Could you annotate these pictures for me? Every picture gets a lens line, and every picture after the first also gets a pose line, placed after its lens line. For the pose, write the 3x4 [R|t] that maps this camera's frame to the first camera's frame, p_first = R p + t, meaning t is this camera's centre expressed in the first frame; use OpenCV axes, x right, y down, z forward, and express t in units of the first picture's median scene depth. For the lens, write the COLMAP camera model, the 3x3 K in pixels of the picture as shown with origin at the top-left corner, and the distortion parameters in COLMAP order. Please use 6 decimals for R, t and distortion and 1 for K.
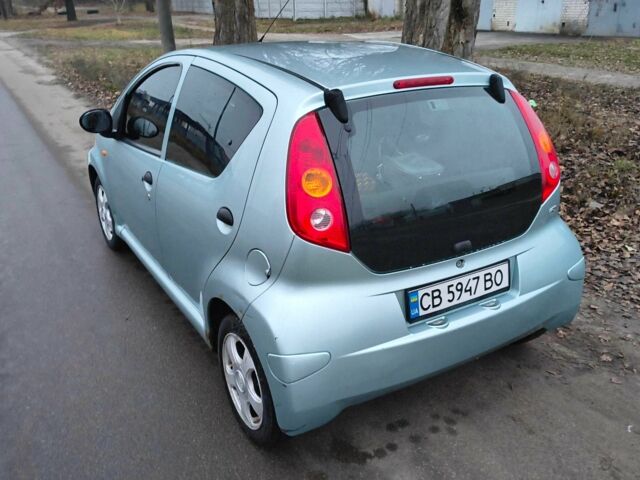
lens RADIAL K [[584.1, 0, 319.5], [0, 584.1, 236.1], [0, 0, 1]] dist [0.052313, -0.065157]
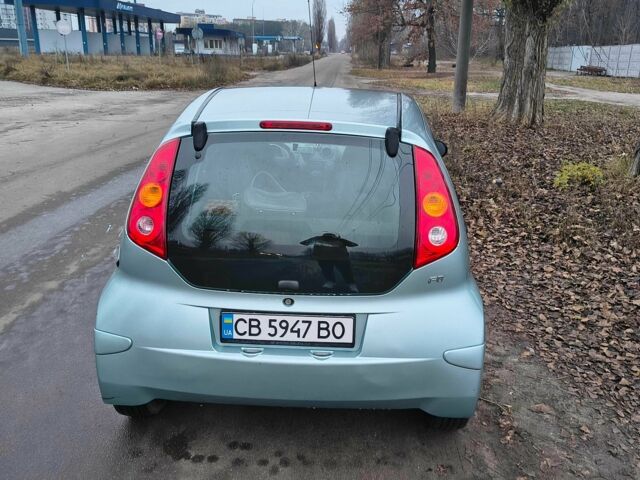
lens RADIAL K [[588.6, 0, 334.1], [0, 588.6, 240.9], [0, 0, 1]] dist [0.046016, -0.015224]
pose [[0.834401, 0.189039, -0.517725, 0.809938], [-0.229479, 0.973206, -0.014495, -0.059371], [0.501113, 0.130902, 0.855424, 0.150052]]
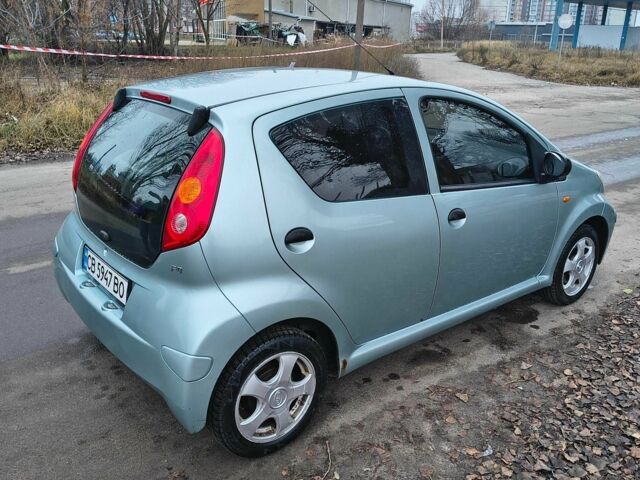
lens RADIAL K [[588.6, 0, 334.1], [0, 588.6, 240.9], [0, 0, 1]] dist [0.046016, -0.015224]
pose [[0.148609, 0.337379, -0.929565, 1.337261], [-0.399164, 0.880488, 0.255752, -0.428746], [0.904756, 0.333042, 0.265518, 1.075933]]
